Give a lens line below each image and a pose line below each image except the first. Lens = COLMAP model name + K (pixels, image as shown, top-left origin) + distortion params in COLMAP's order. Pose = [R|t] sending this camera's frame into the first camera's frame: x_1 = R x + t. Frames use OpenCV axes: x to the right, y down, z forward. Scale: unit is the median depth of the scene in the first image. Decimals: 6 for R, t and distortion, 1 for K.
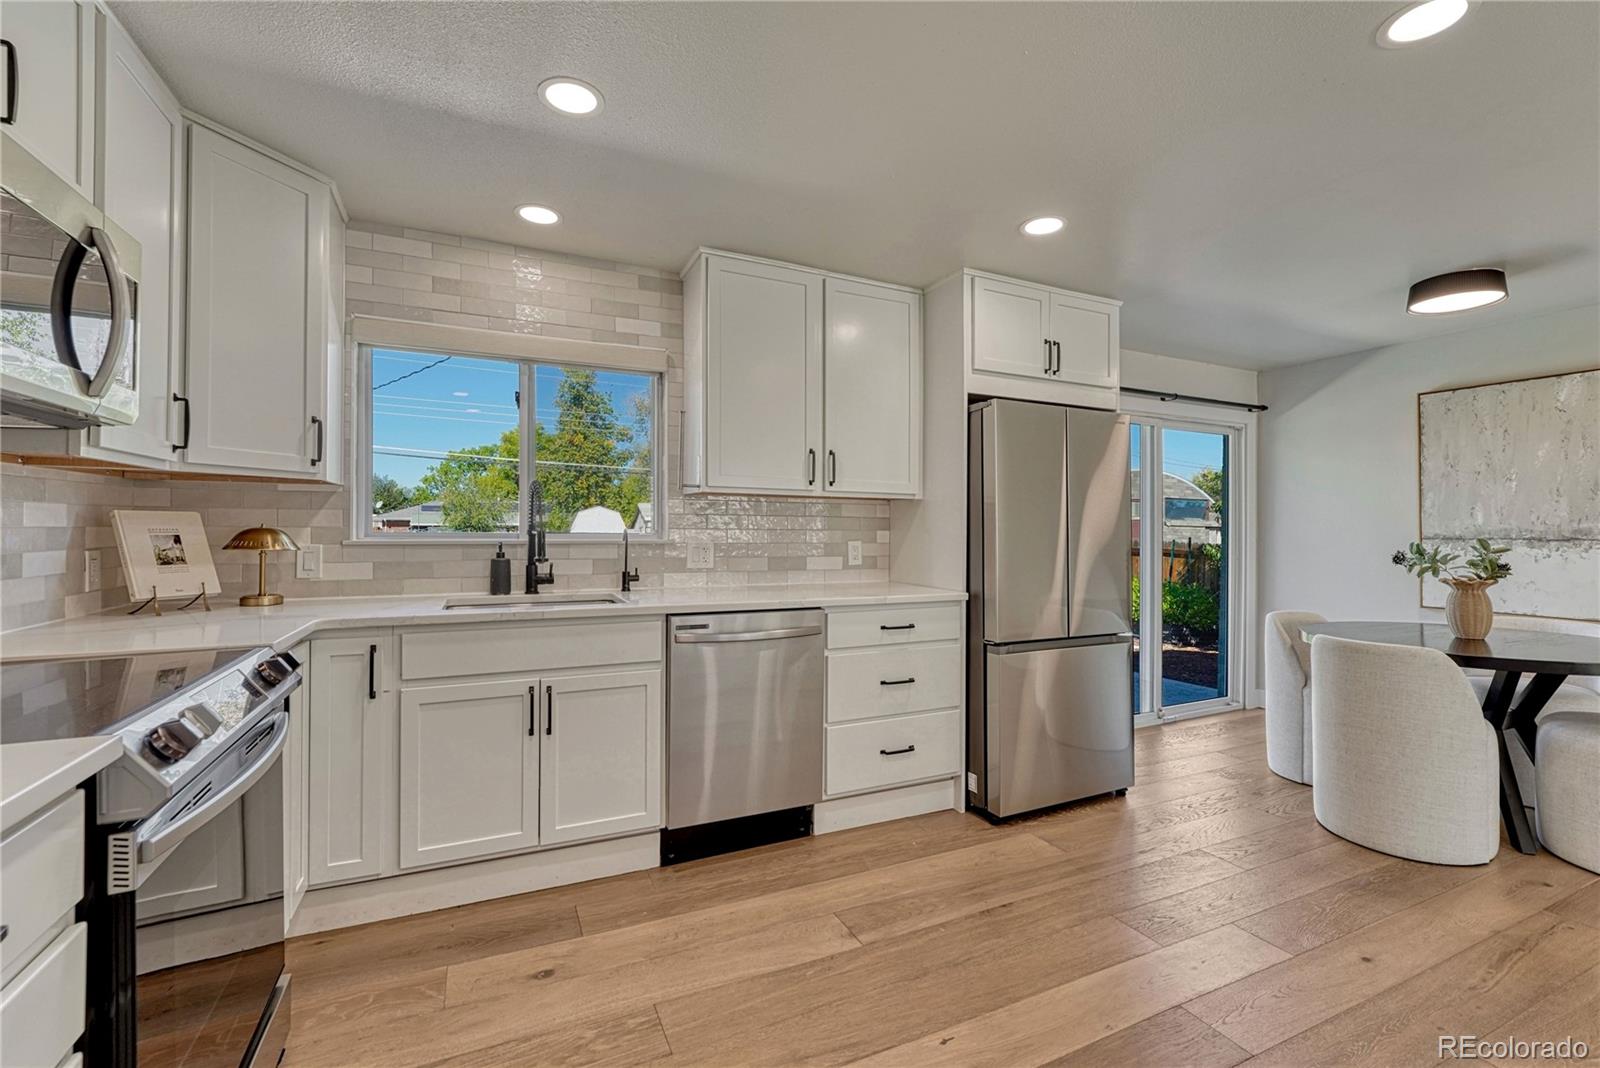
lens RADIAL K [[665.2, 0, 804.9], [0, 665.2, 522.2], [0, 0, 1]] dist [-0.015514, 0.001262]
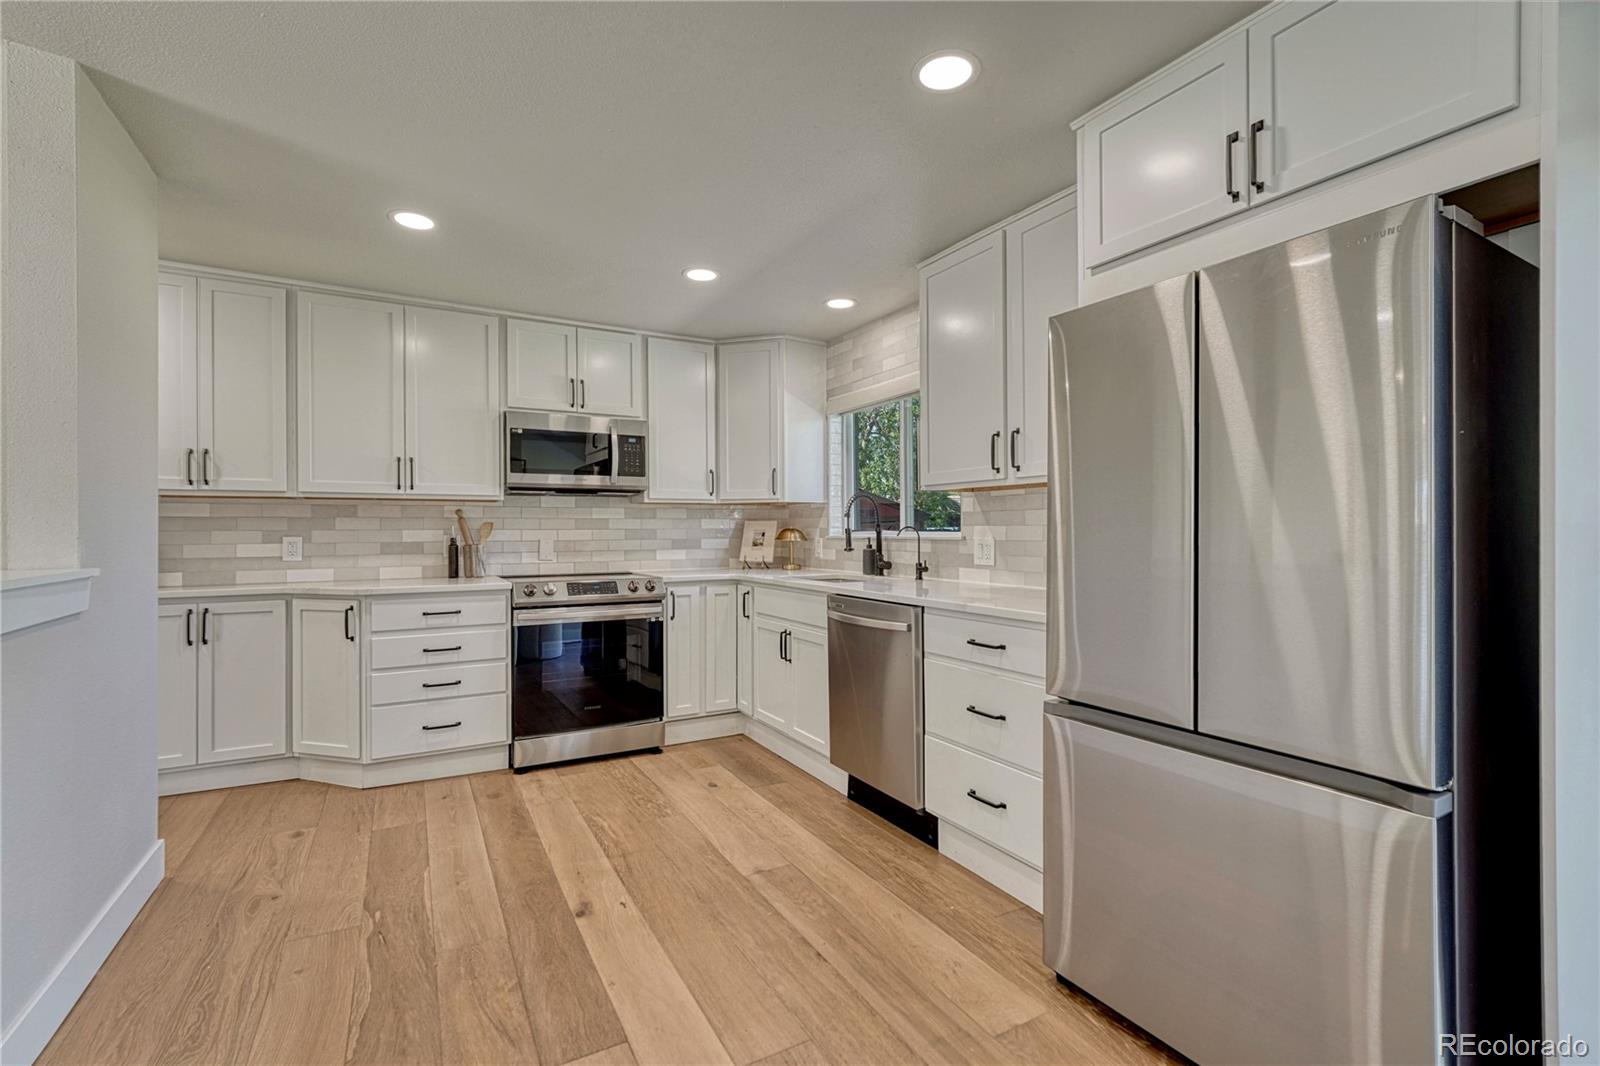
lens RADIAL K [[708.3, 0, 807.9], [0, 708.3, 521.3], [0, 0, 1]] dist [0.012792, 0.001703]
pose [[0.089454, -0.021305, -0.995763, 0.934205], [0.013959, 0.999700, -0.020135, 0.023184], [0.995893, -0.012099, 0.089724, 0.683489]]
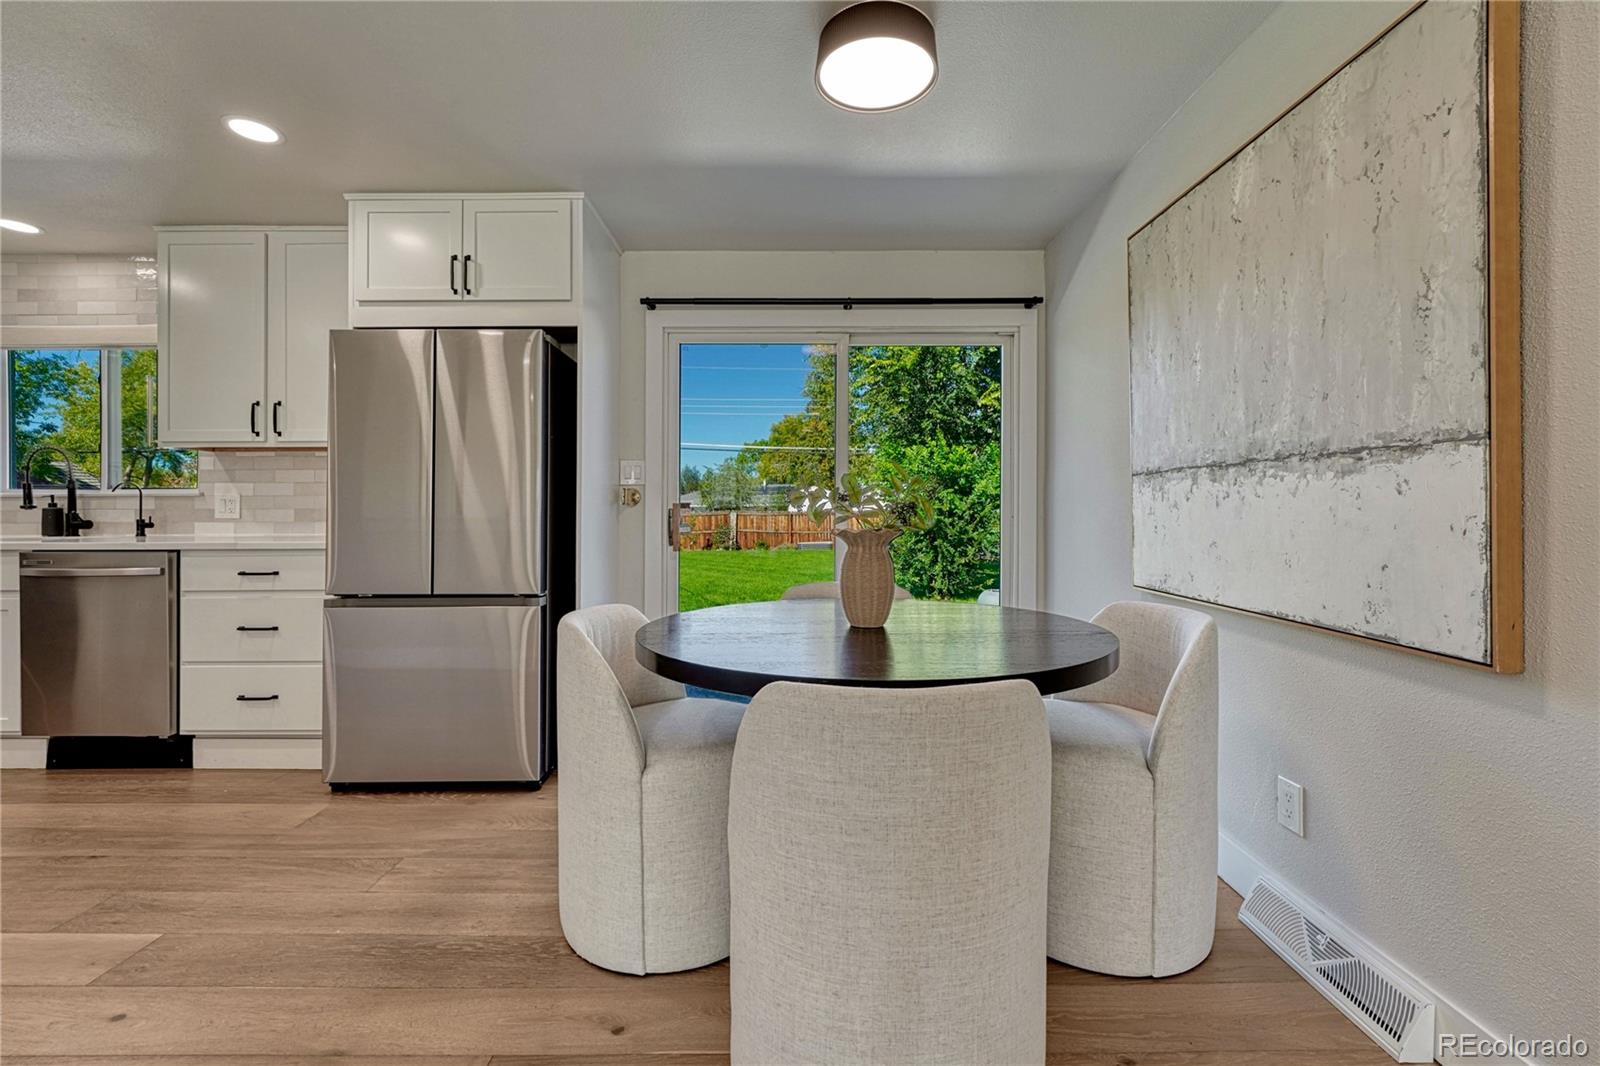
lens RADIAL K [[665.2, 0, 806.0], [0, 665.2, 509.2], [0, 0, 1]] dist [-0.015514, 0.001262]
pose [[0.912950, -0.010625, -0.407934, 1.232596], [0.014452, 0.999876, 0.006300, 0.065076], [0.407816, -0.011648, 0.912990, 0.423018]]
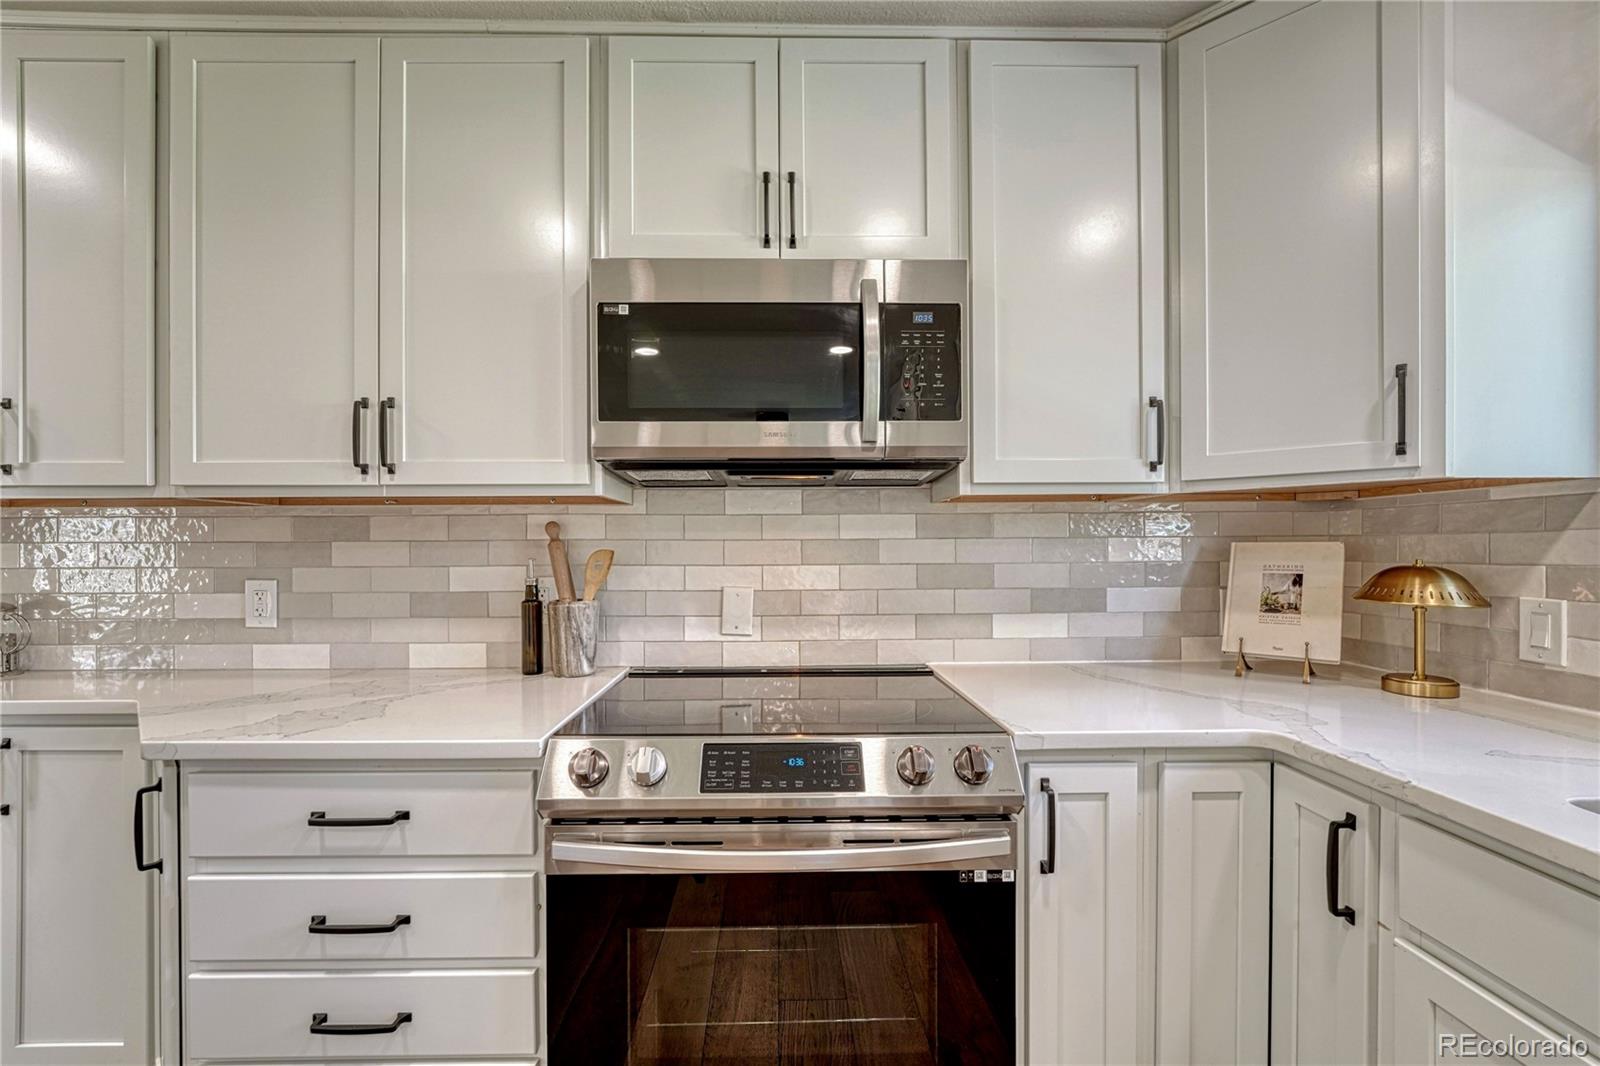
lens RADIAL K [[665.2, 0, 792.6], [0, 665.2, 556.8], [0, 0, 1]] dist [-0.015514, 0.001262]
pose [[-0.402973, 0.005860, -0.915193, -0.035573], [0.009252, 0.999954, 0.002329, -0.004775], [0.915165, -0.007529, -0.403009, 0.566404]]
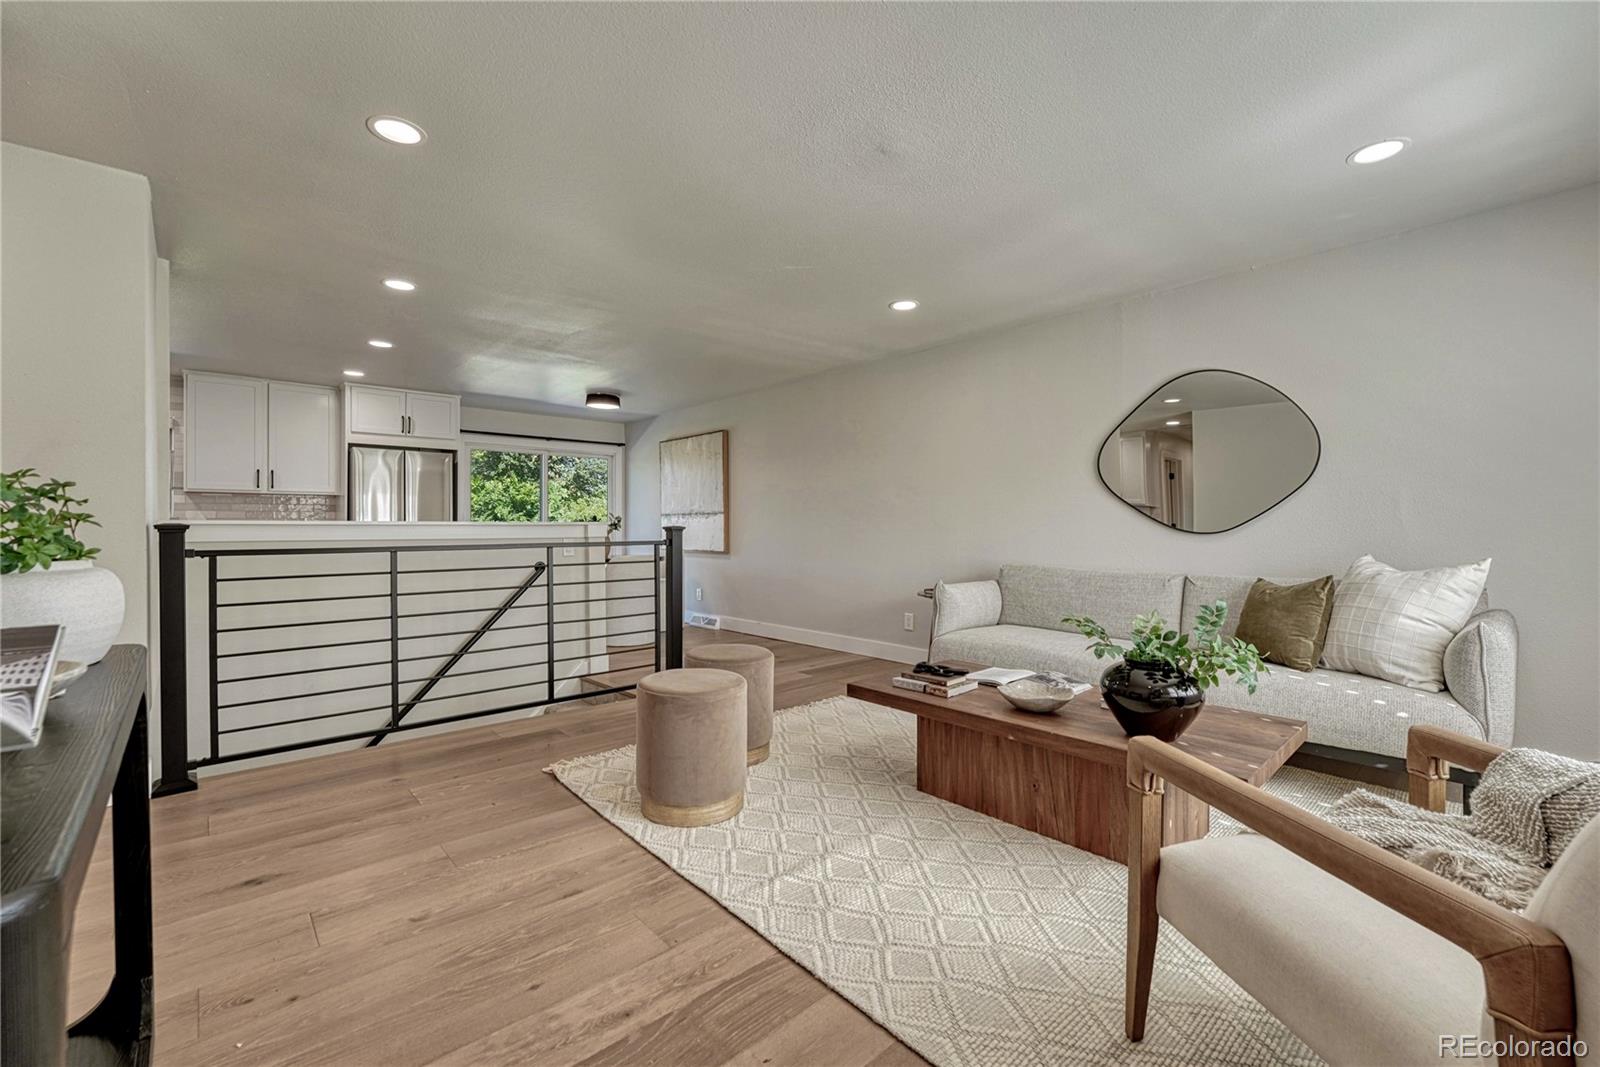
lens RADIAL K [[665.2, 0, 794.7], [0, 665.2, 518.2], [0, 0, 1]] dist [-0.015514, 0.001262]
pose [[0.956902, -0.009102, 0.290268, 1.003798], [0.009777, 0.999952, -0.000874, 0.052753], [-0.290246, 0.003675, 0.956945, -1.386193]]
